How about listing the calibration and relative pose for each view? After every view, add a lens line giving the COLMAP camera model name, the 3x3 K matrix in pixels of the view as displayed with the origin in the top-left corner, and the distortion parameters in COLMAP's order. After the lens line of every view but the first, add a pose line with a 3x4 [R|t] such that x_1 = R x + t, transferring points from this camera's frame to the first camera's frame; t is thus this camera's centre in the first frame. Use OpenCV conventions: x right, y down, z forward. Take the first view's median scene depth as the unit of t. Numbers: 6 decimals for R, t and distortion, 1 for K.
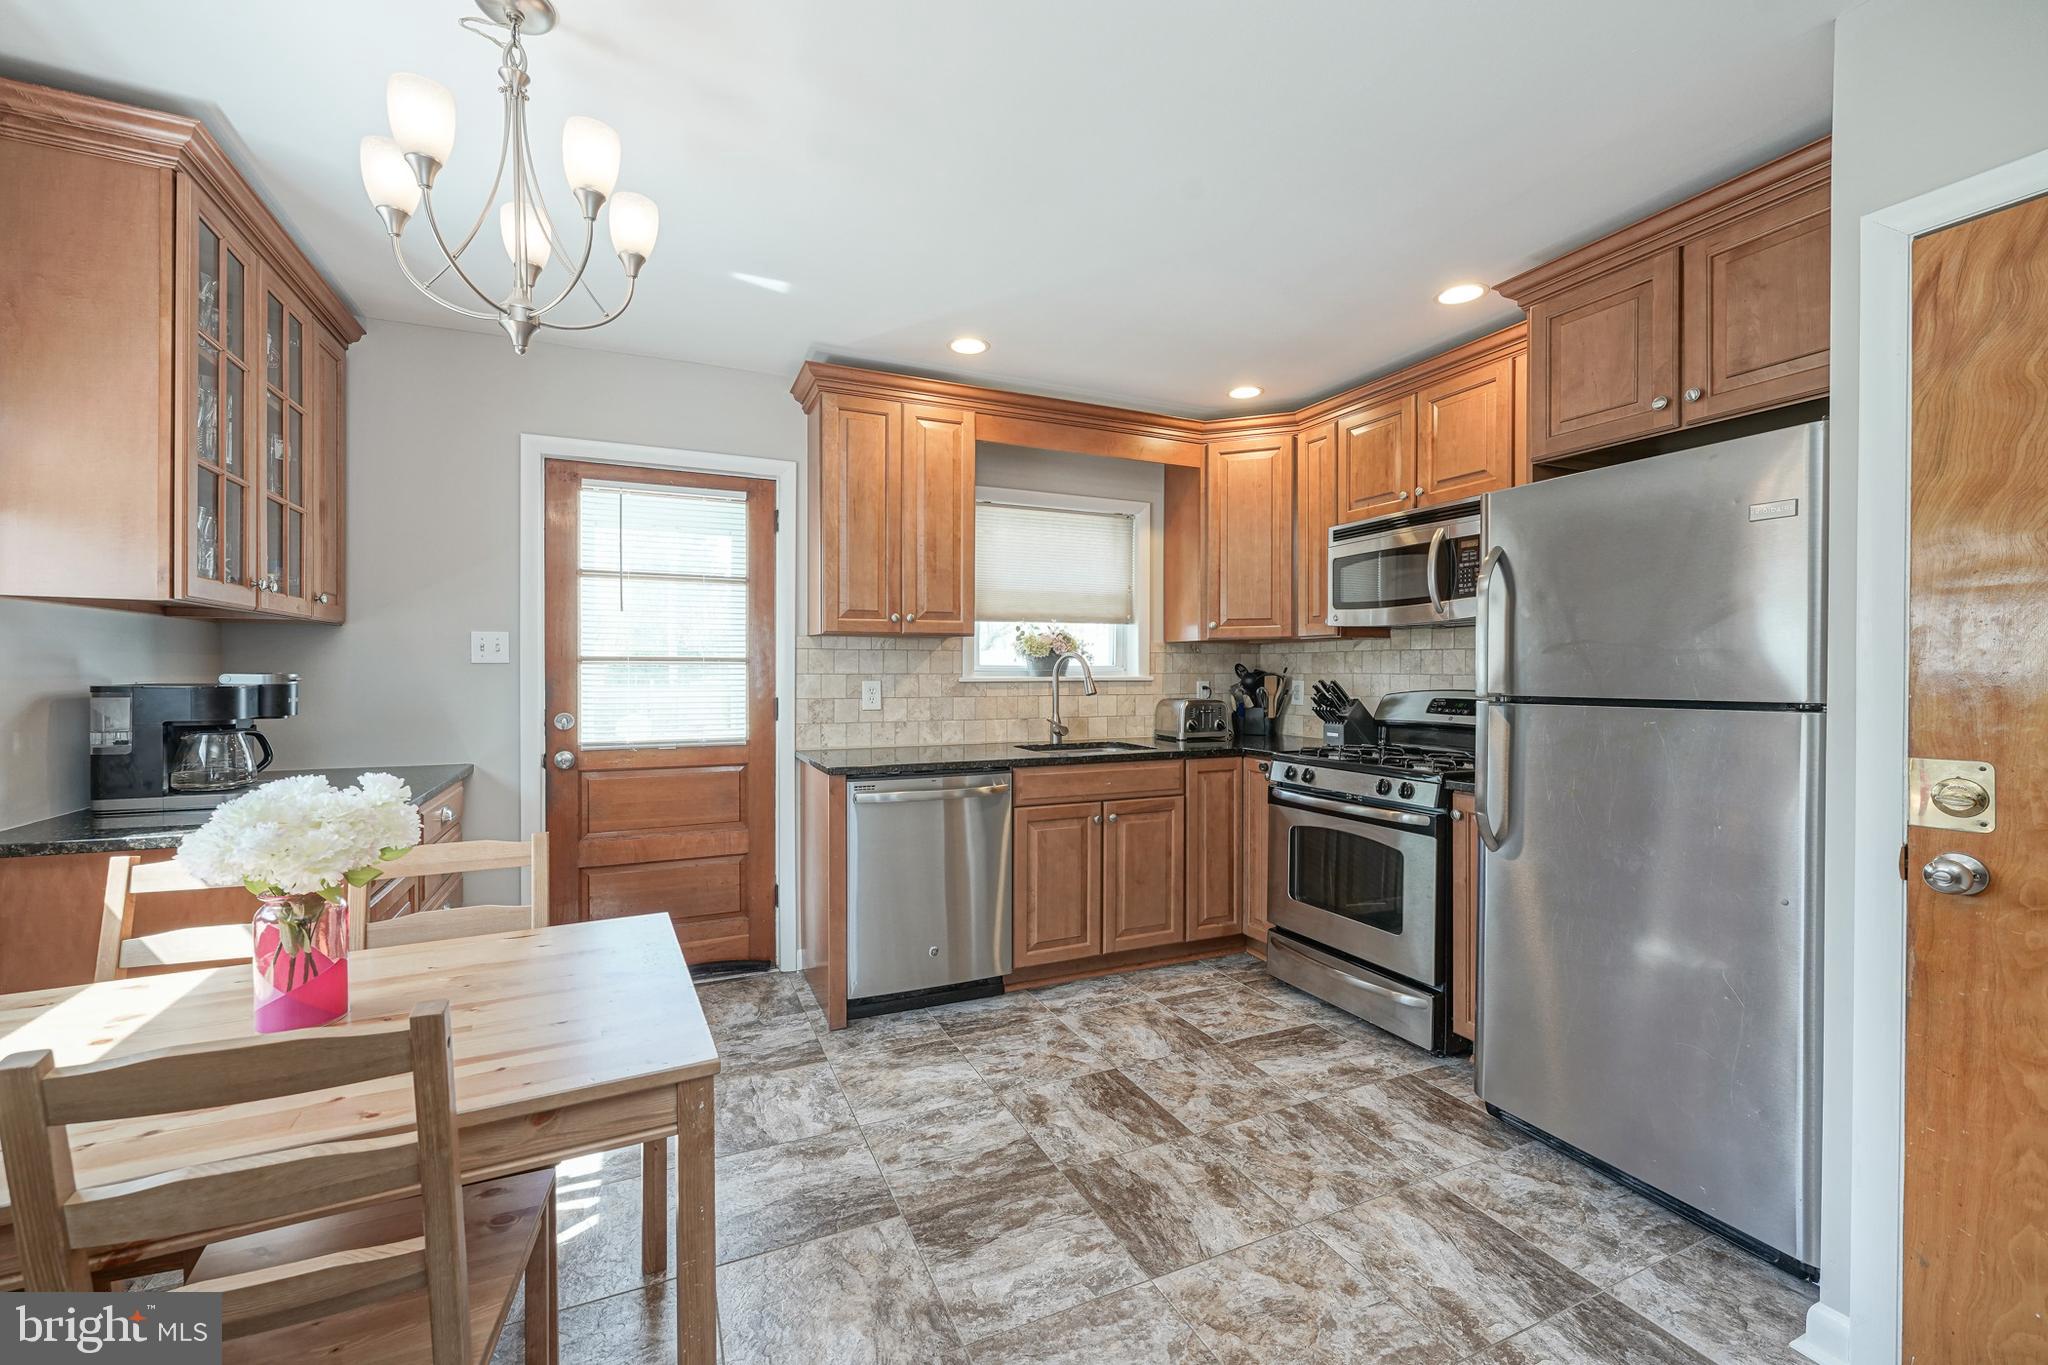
lens RADIAL K [[817.4, 0, 1028.3], [0, 817.4, 678.1], [0, 0, 1]] dist [-0.003732, 0.000513]
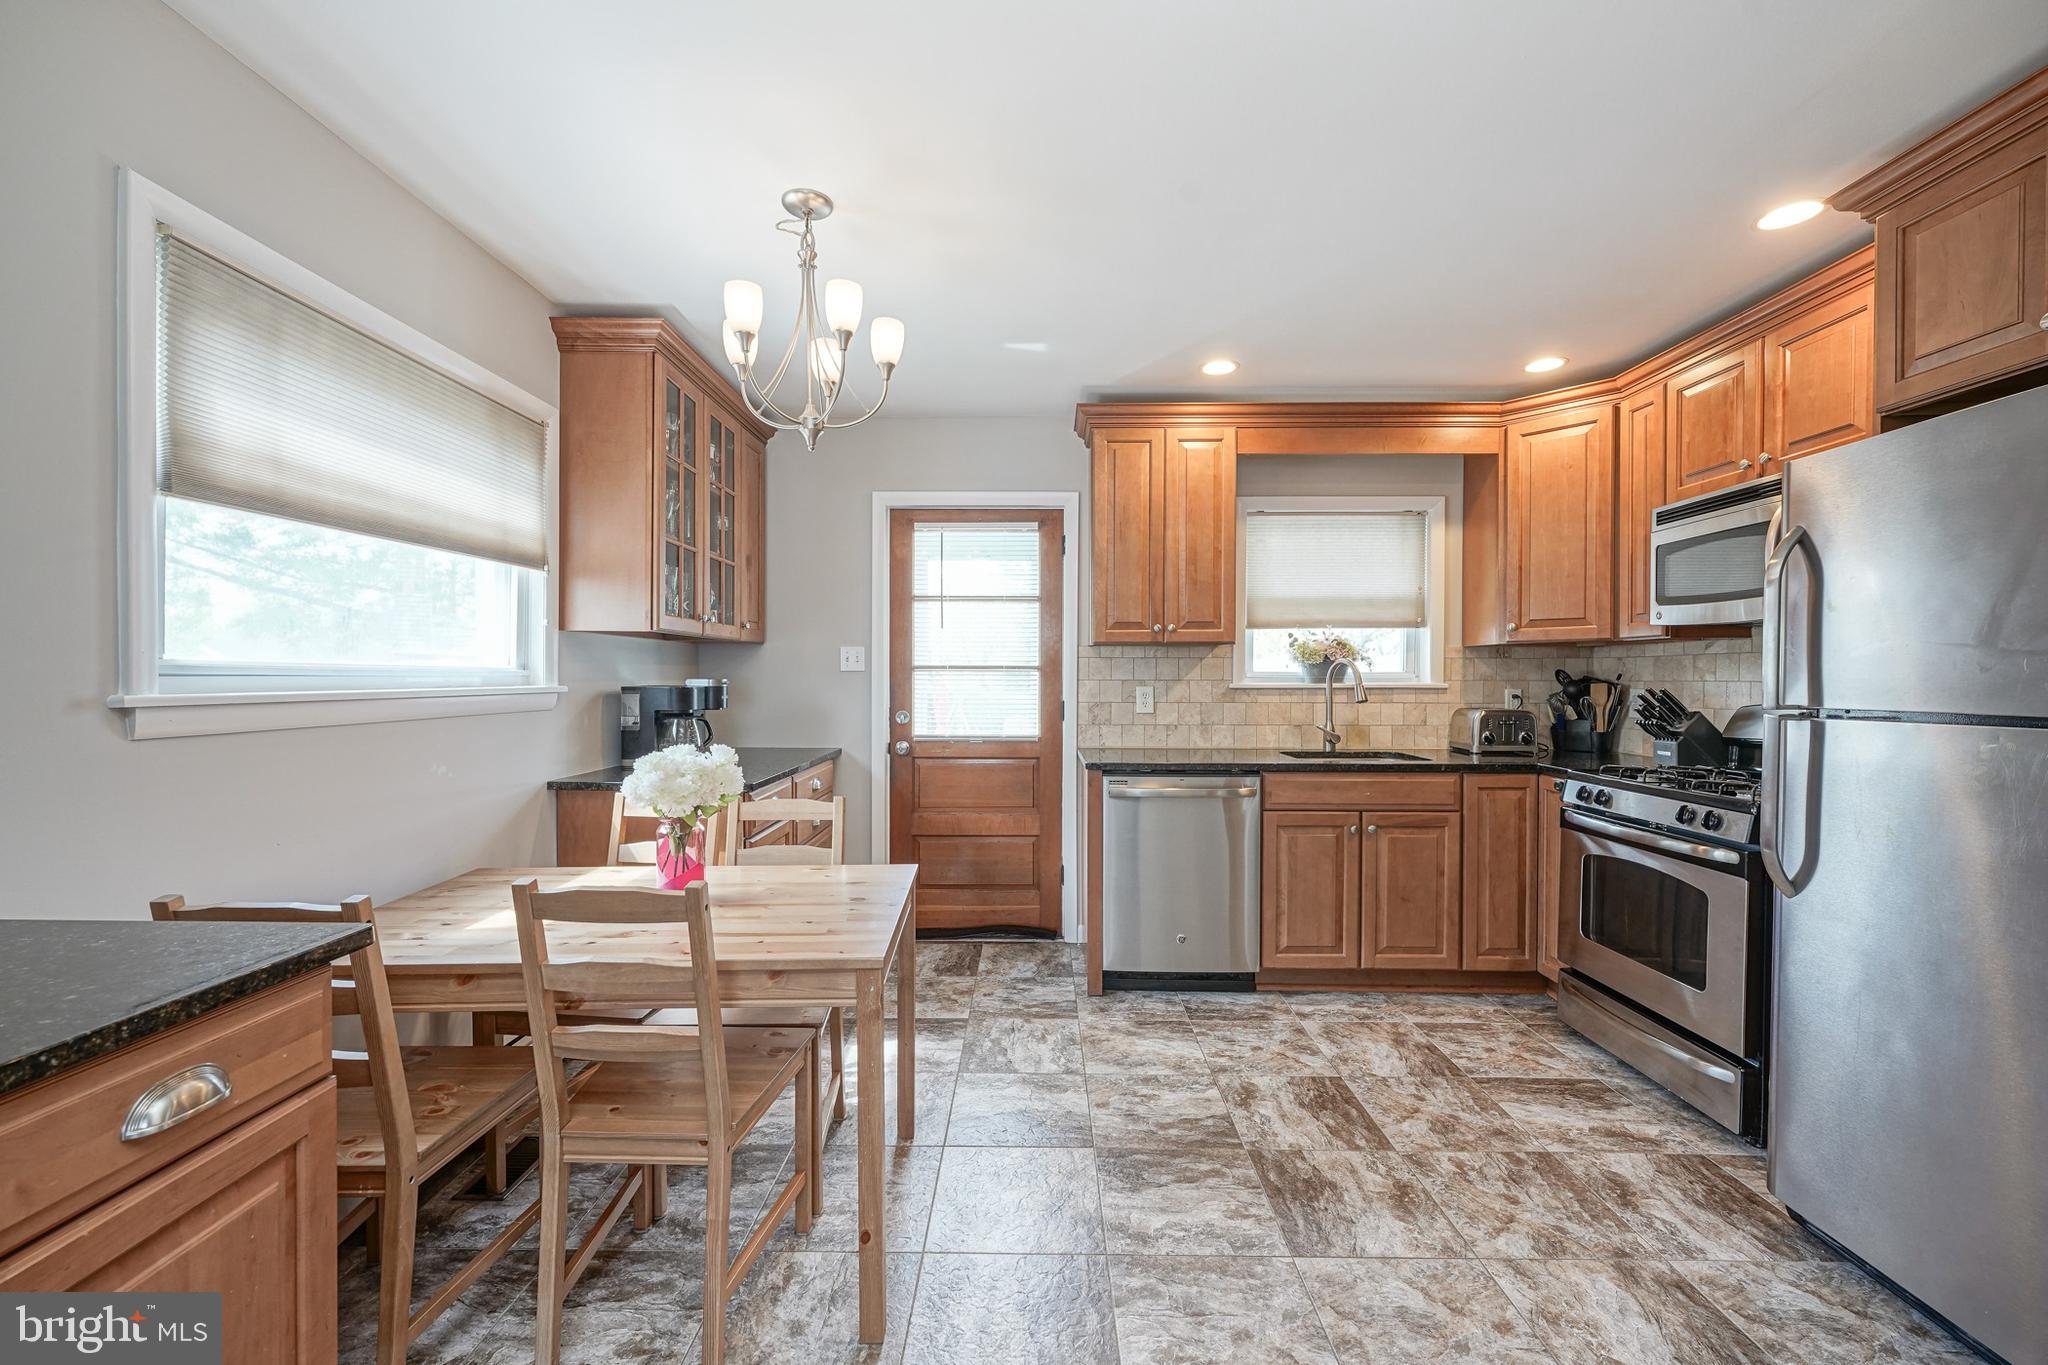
lens RADIAL K [[817.4, 0, 1025.0], [0, 817.4, 687.0], [0, 0, 1]] dist [-0.003732, 0.000513]
pose [[0.899445, 0.006104, -0.436992, 0.176826], [-0.004759, 0.999980, 0.004172, 0.000290], [0.437009, -0.001673, 0.899456, -0.056656]]
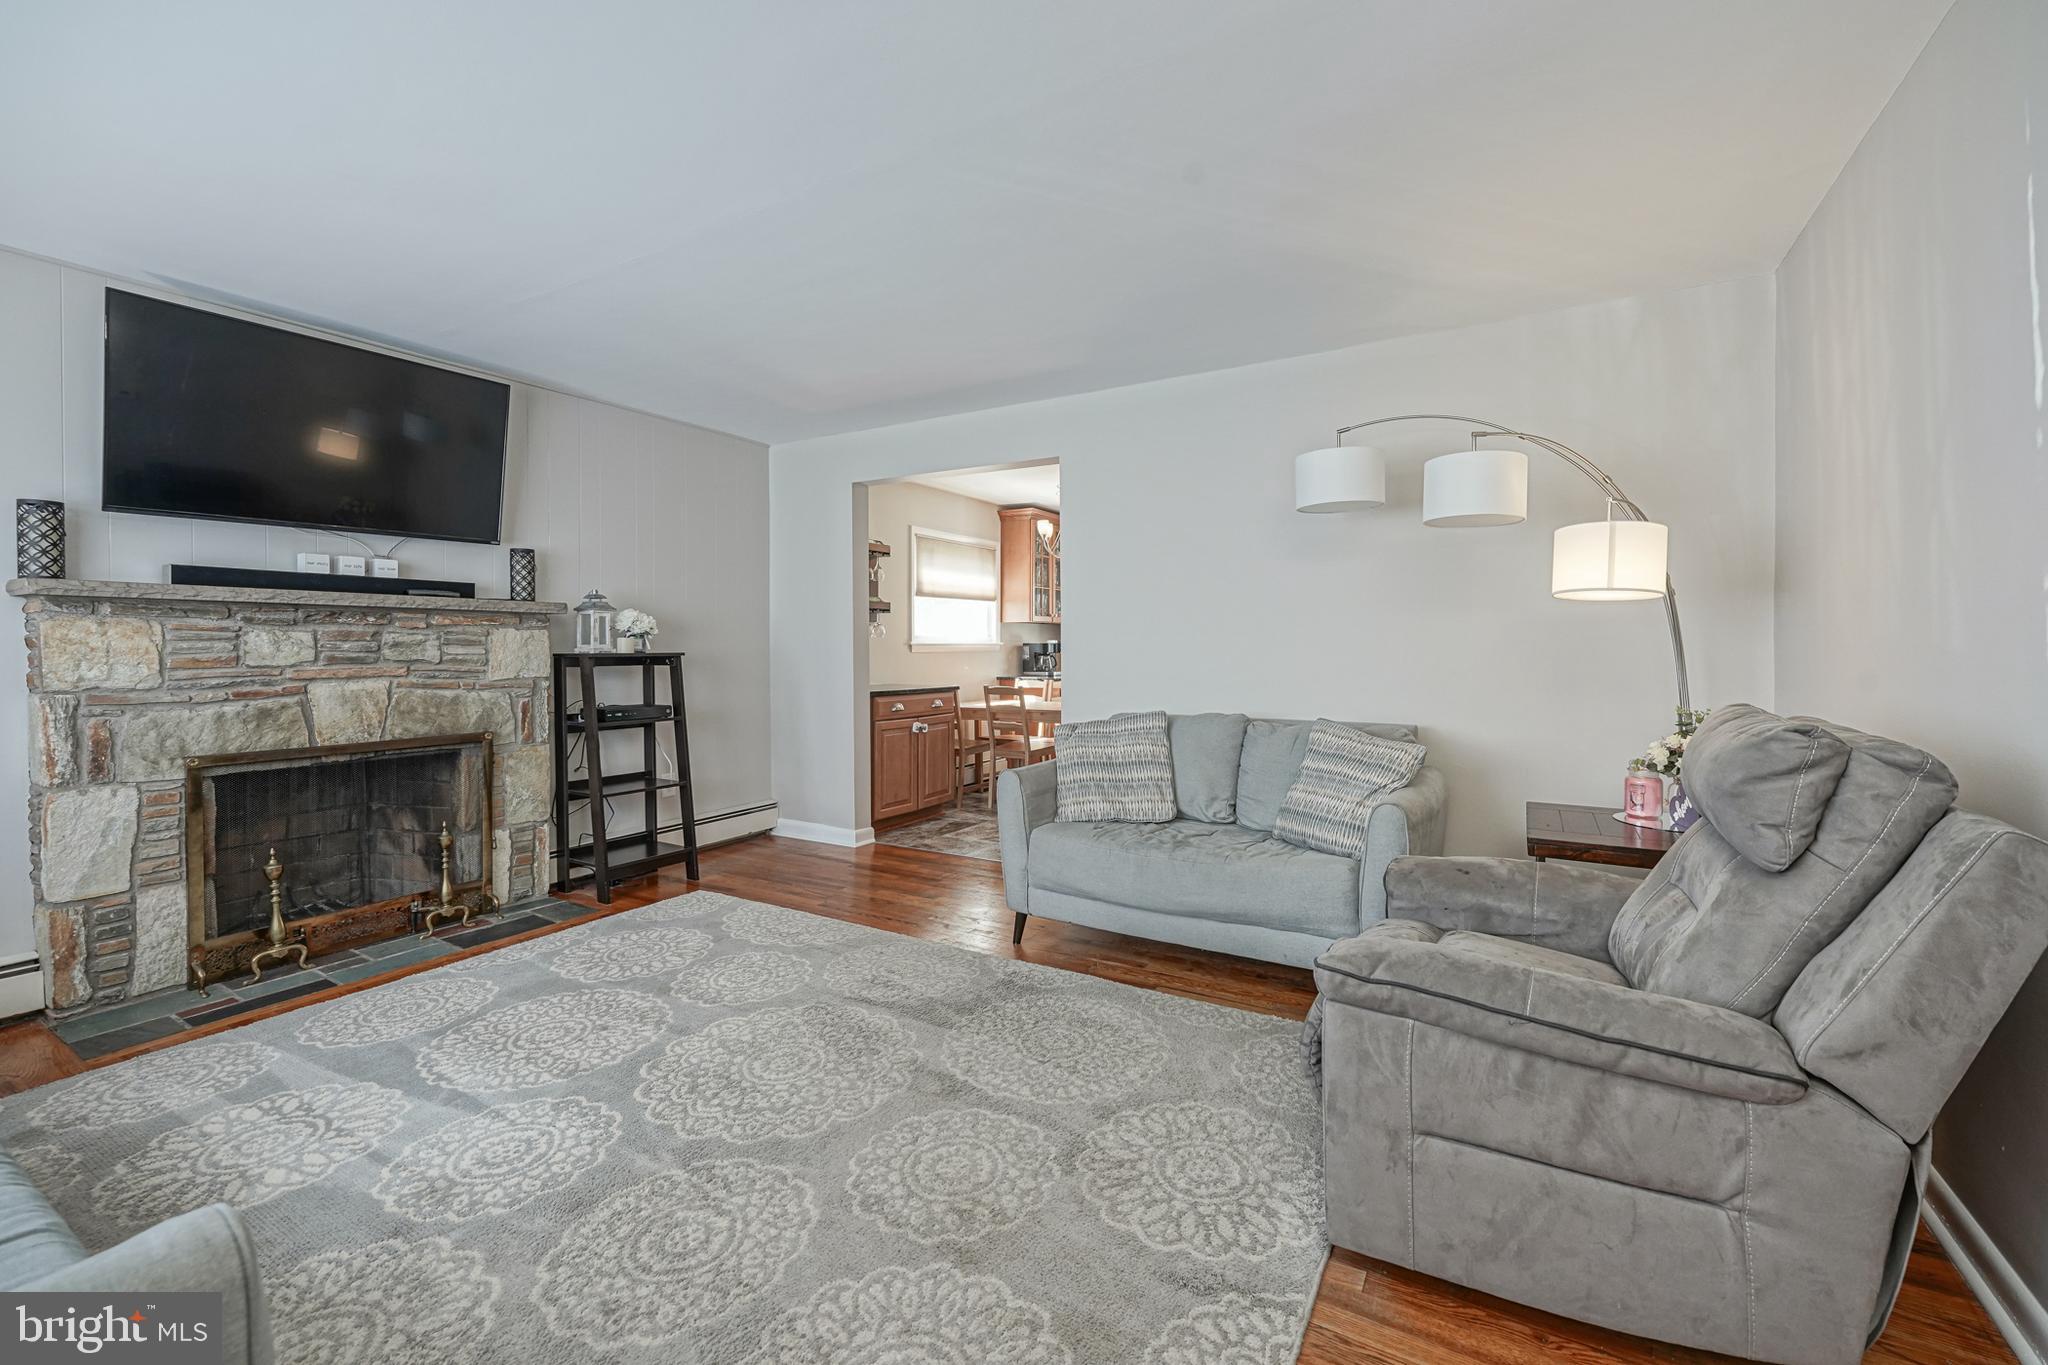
lens RADIAL K [[817.4, 0, 1020.9], [0, 817.4, 668.4], [0, 0, 1]] dist [-0.003732, 0.000513]
pose [[0.555898, 0.022236, -0.830953, 1.604887], [-0.004265, 0.999705, 0.023899, 0.027679], [0.831240, -0.009741, 0.555829, -0.910432]]
